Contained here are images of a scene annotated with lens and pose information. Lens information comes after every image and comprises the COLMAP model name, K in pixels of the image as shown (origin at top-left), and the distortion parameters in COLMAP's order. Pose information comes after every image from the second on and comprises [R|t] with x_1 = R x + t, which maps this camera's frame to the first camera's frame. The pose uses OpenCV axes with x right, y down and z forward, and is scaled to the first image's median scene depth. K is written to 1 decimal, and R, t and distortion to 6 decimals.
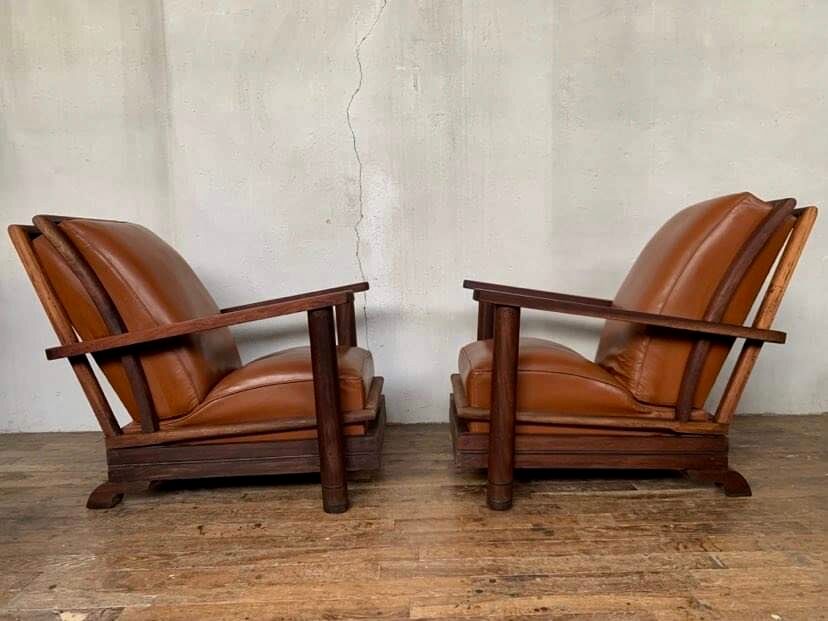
lens RADIAL K [[638.1, 0, 421.6], [0, 638.1, 316.2], [0, 0, 1]] dist [0.003560, 0.001313]
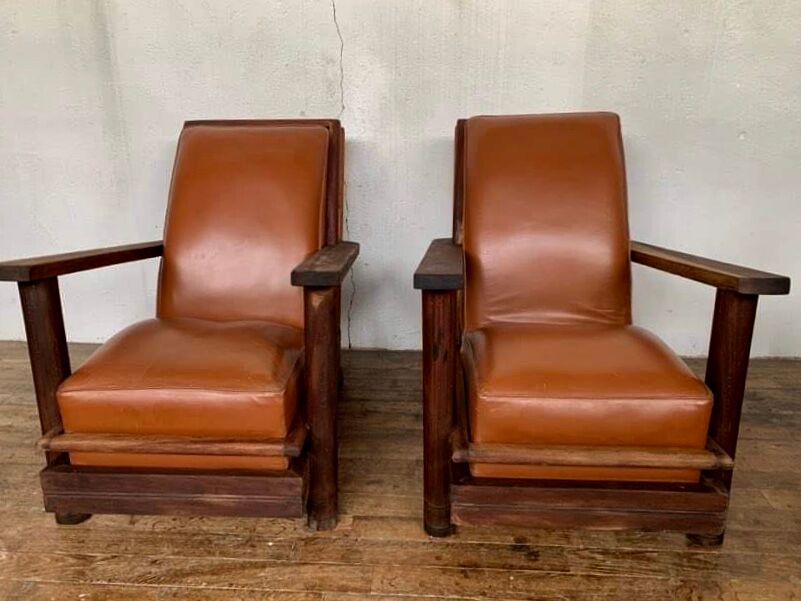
lens RADIAL K [[640.4, 0, 396.7], [0, 640.4, 288.7], [0, 0, 1]] dist [0.004343, 0.001136]
pose [[0.996530, 0.043687, -0.070843, 0.069119], [-0.027268, 0.975561, 0.218030, -0.181966], [0.078637, -0.215342, 0.973367, 0.255499]]
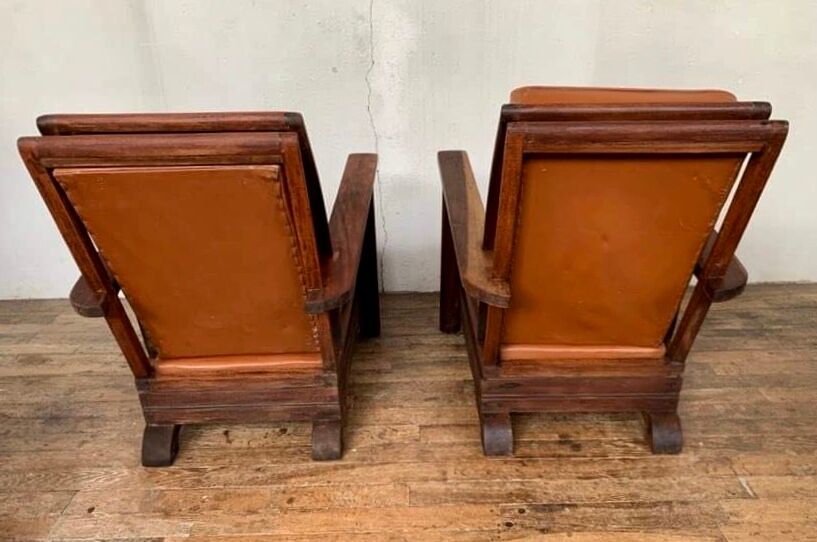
lens RADIAL K [[634.5, 0, 410.4], [0, 634.5, 313.3], [0, 0, 1]] dist [0.018102, -0.023467]
pose [[0.999816, 0.005386, -0.018399, -0.042566], [0.000751, 0.947988, 0.318305, -0.178466], [0.019156, -0.318260, 0.947810, 0.126178]]
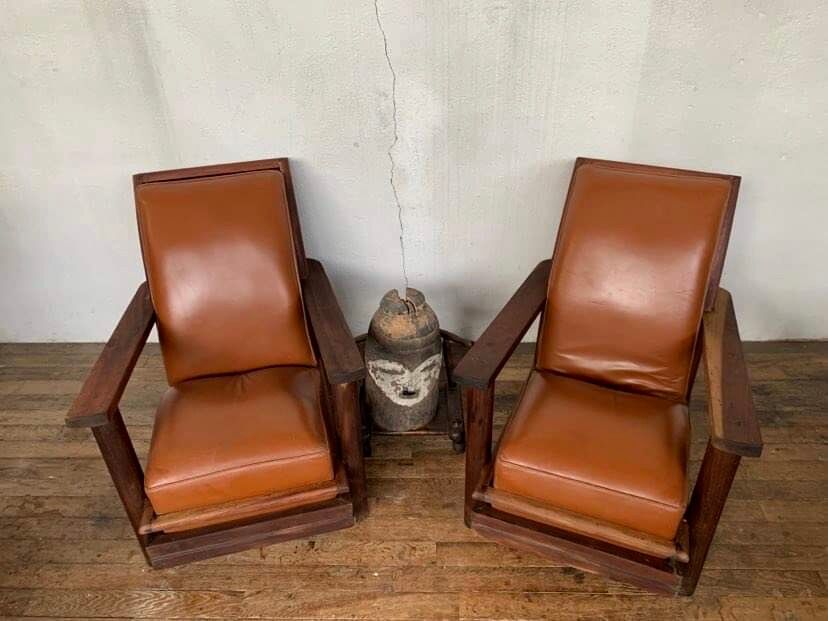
lens RADIAL K [[638.1, 0, 419.0], [0, 638.1, 315.6], [0, 0, 1]] dist [0.003560, 0.001313]
pose [[0.998723, 0.025519, -0.043612, -0.037230], [-0.000298, 0.866063, 0.499935, -0.605237], [0.050528, -0.499284, 0.864964, 0.278275]]
